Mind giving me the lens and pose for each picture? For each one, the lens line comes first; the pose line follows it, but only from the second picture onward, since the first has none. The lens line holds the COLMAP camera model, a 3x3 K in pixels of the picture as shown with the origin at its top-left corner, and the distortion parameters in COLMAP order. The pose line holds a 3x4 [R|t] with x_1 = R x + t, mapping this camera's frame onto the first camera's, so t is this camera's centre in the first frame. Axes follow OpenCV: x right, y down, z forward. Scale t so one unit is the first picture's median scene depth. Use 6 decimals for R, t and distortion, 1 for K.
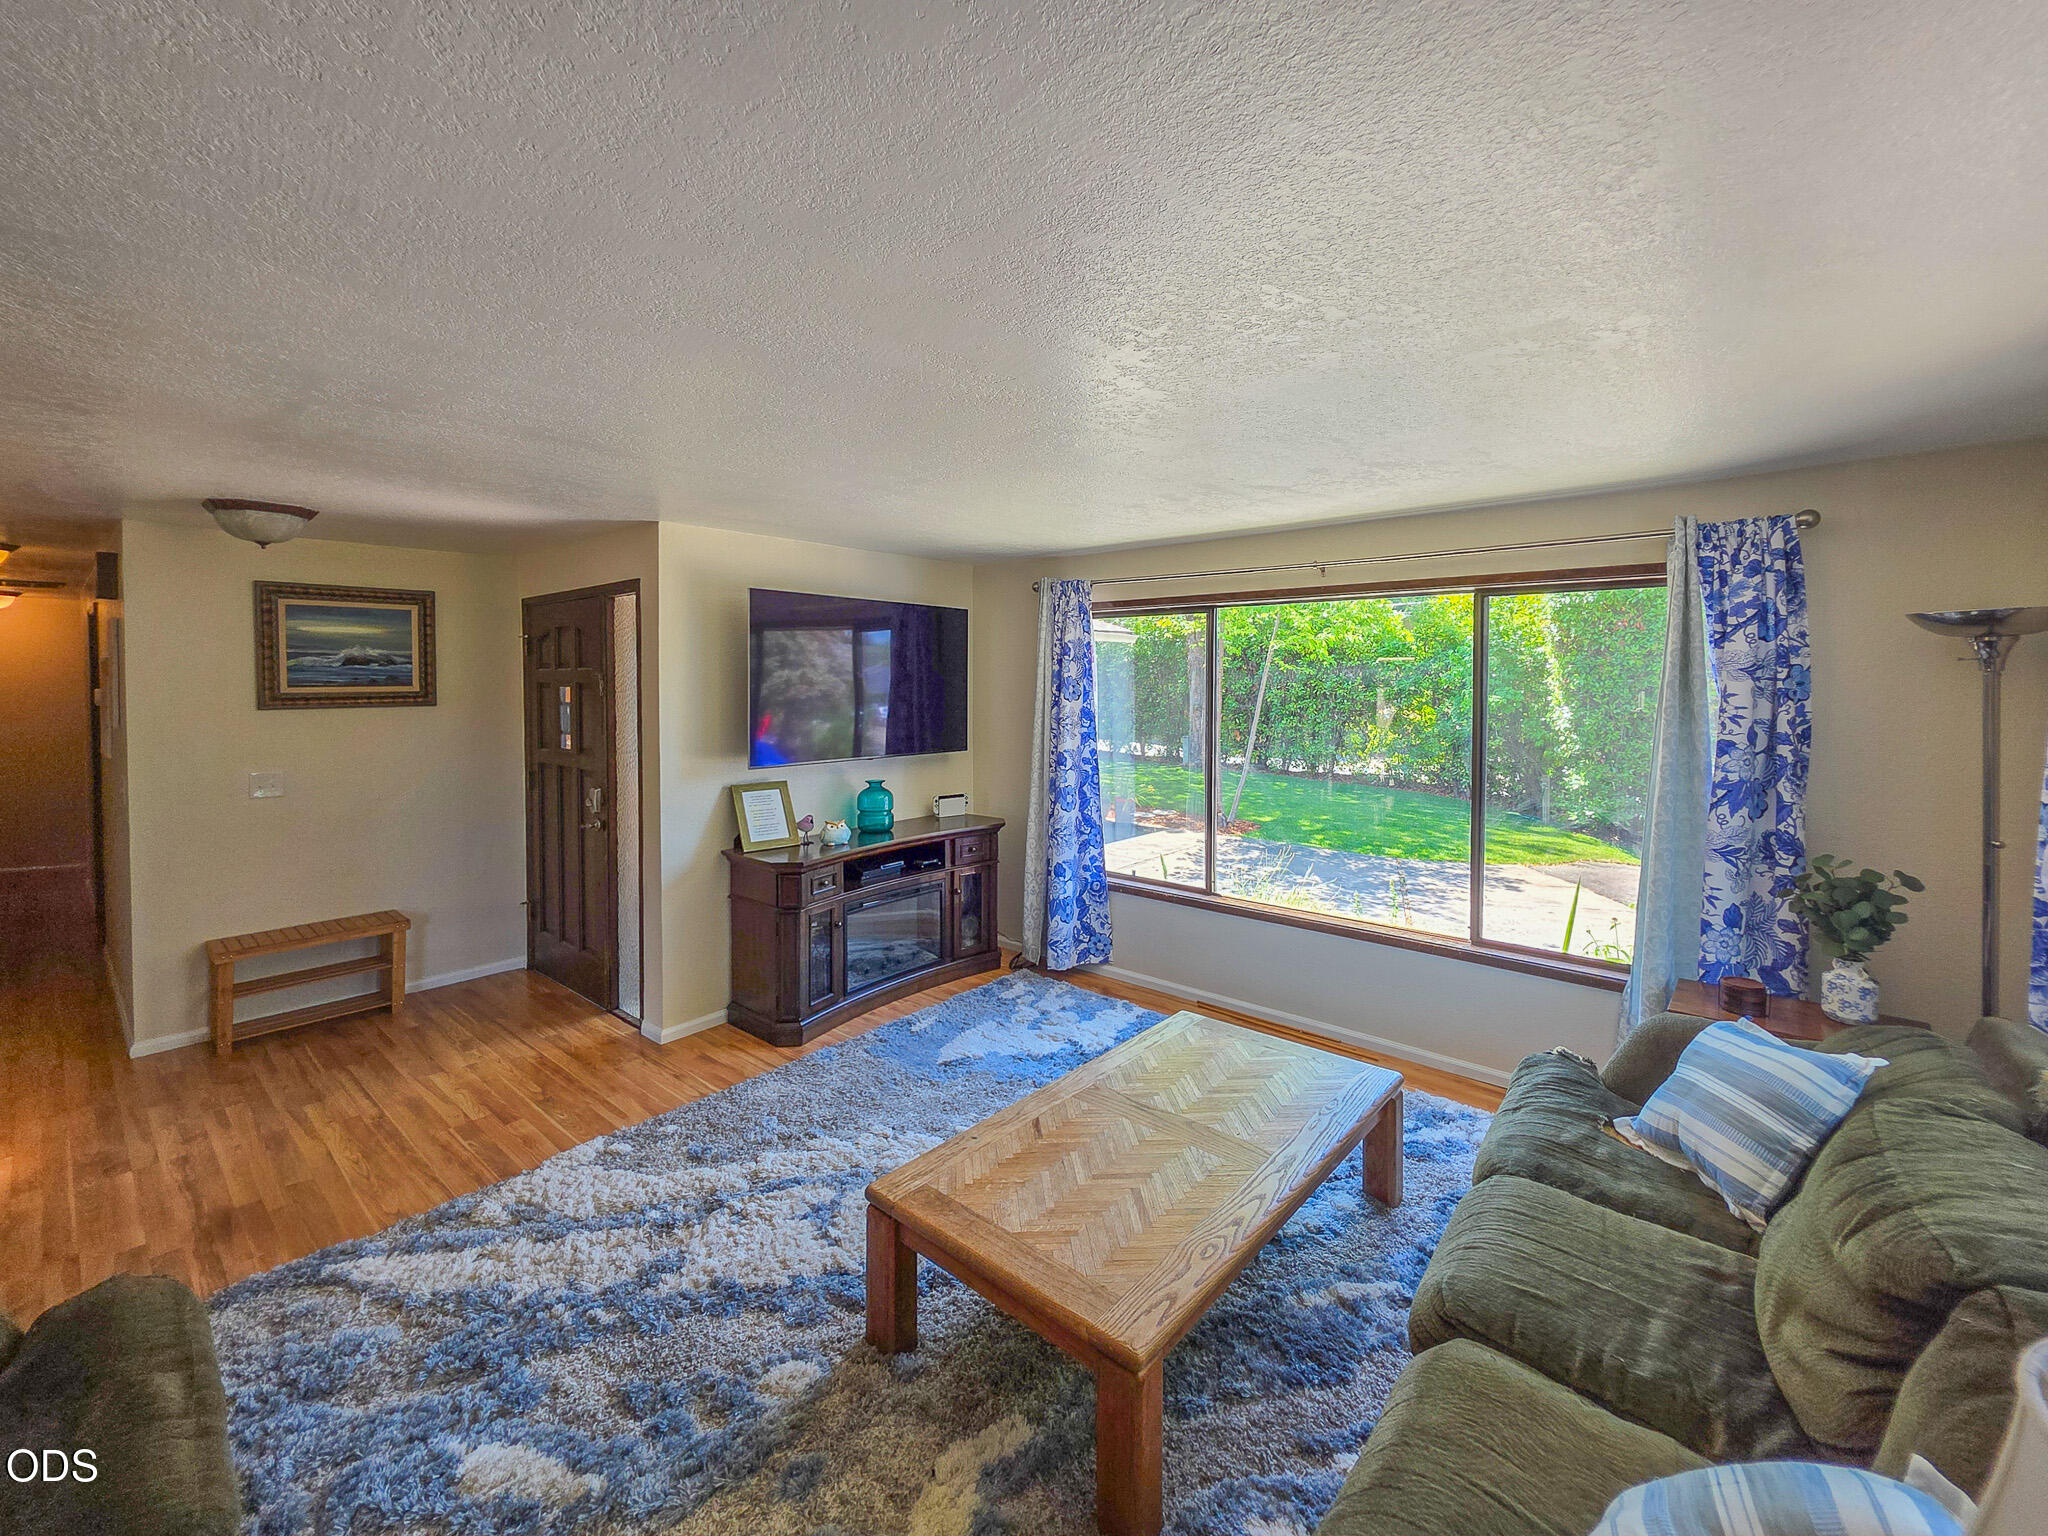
lens RADIAL K [[811.1, 0, 1079.2], [0, 811.1, 729.5], [0, 0, 1]] dist [0.000686, 0.000108]
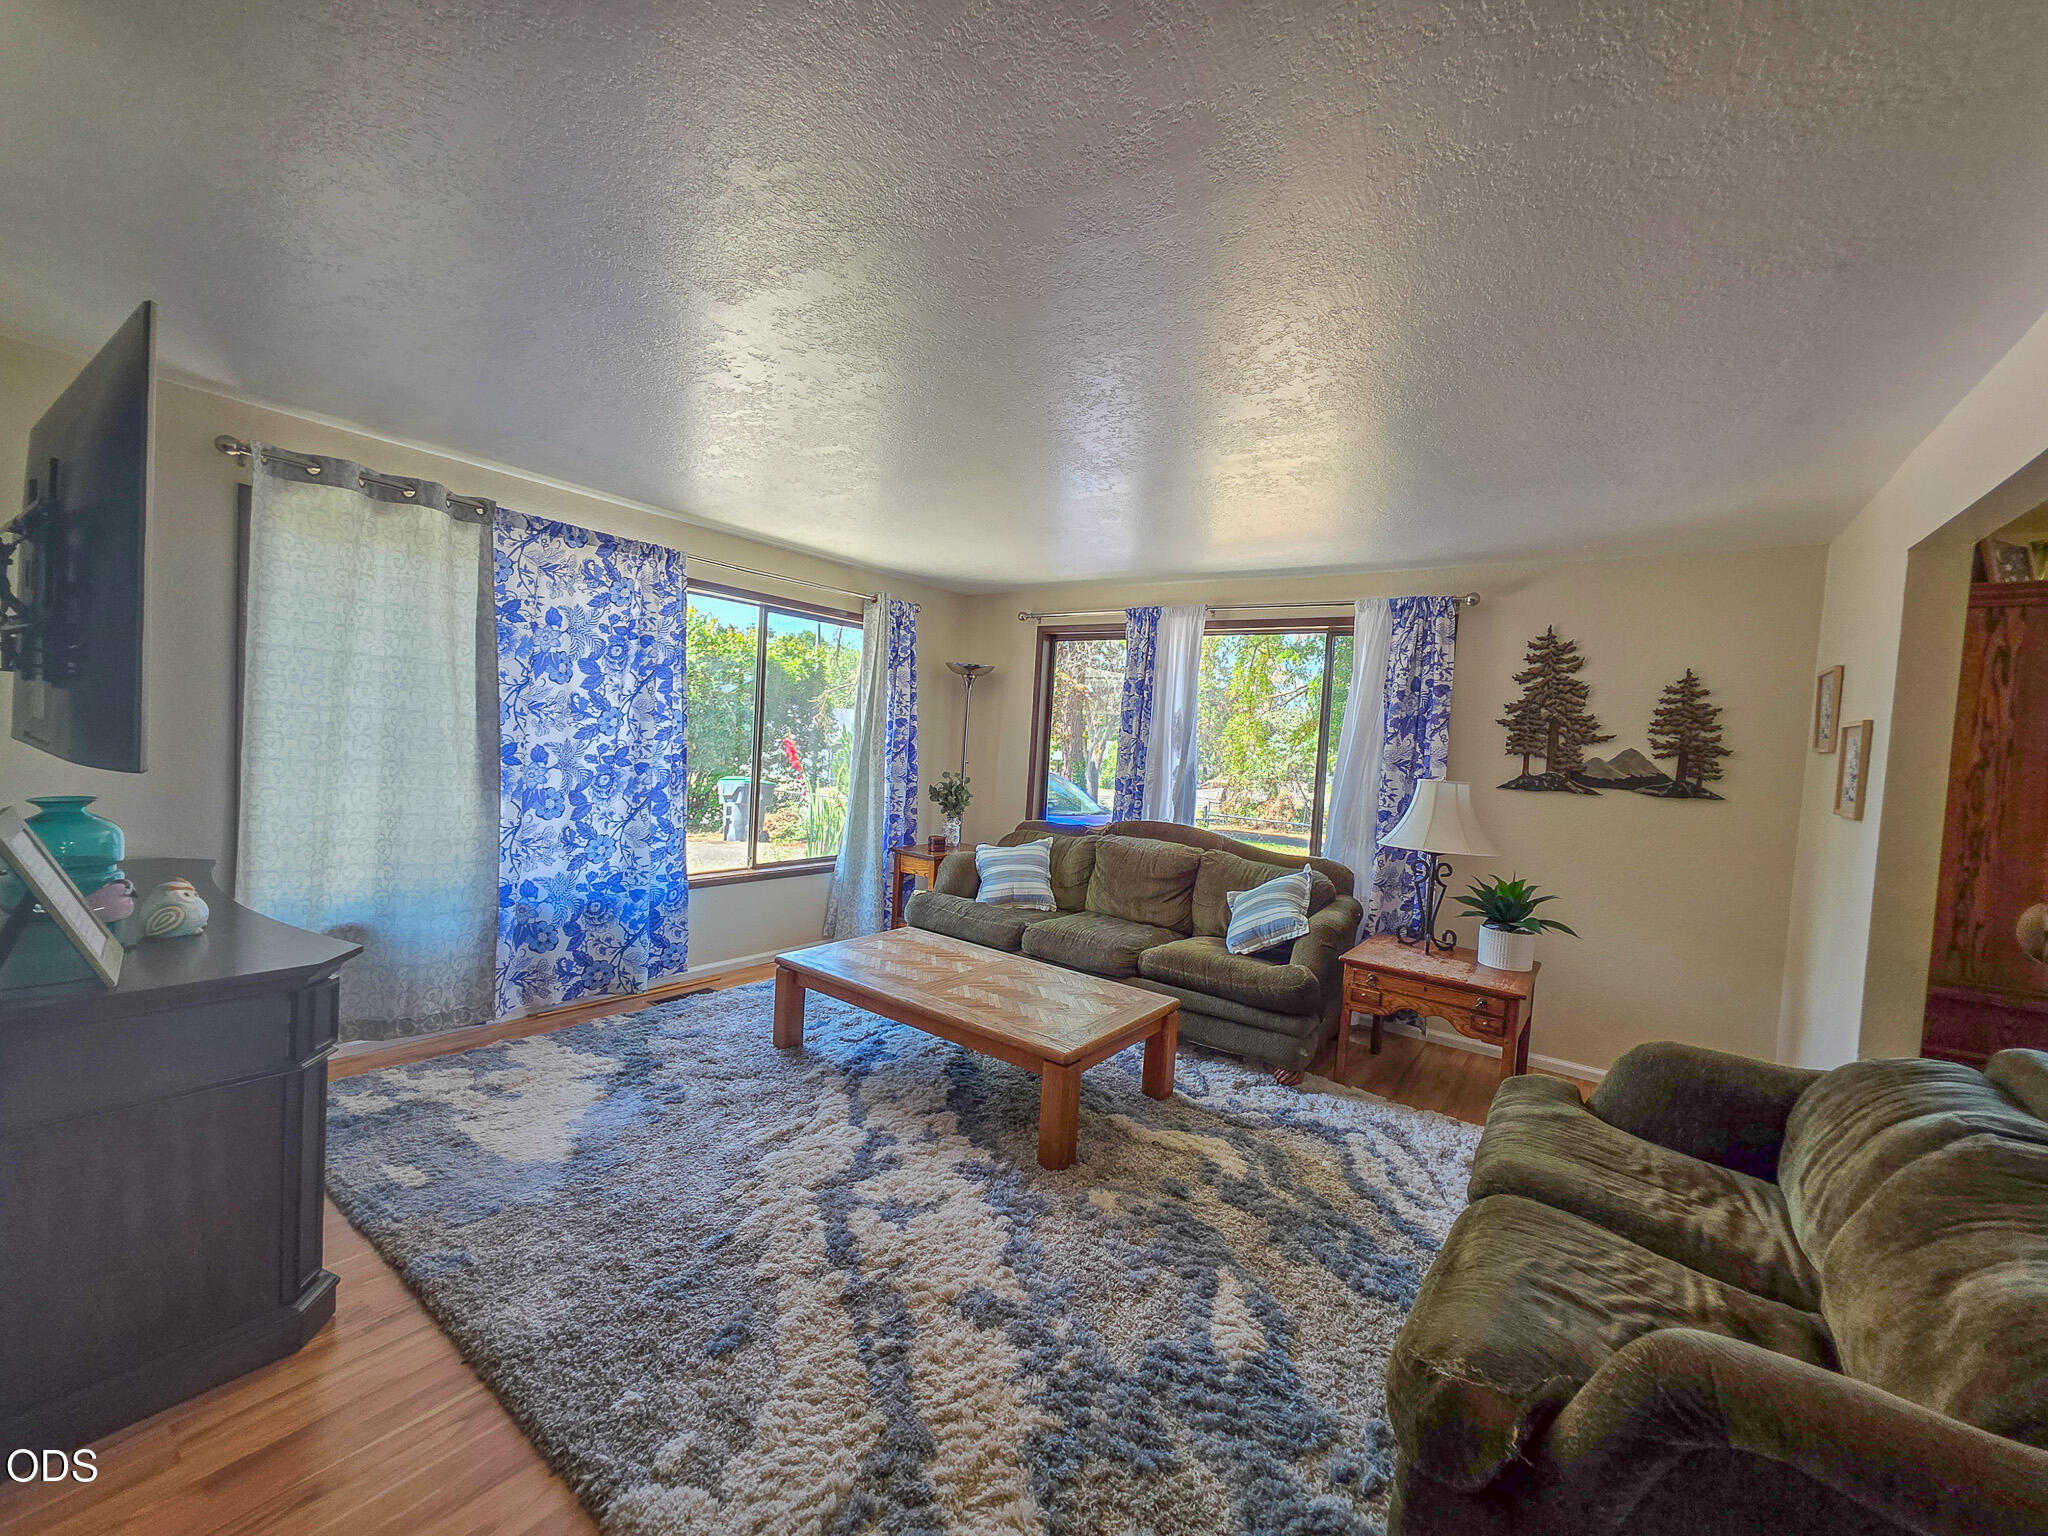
lens RADIAL K [[862.4, 0, 1010.9], [0, 862.4, 767.0], [0, 0, 1]] dist [0.002134, 0.000315]
pose [[-0.035009, -0.086691, 0.995620, -1.229181], [-0.028986, 0.995900, 0.085696, -0.053741], [-0.998967, -0.025859, -0.037378, 0.824596]]
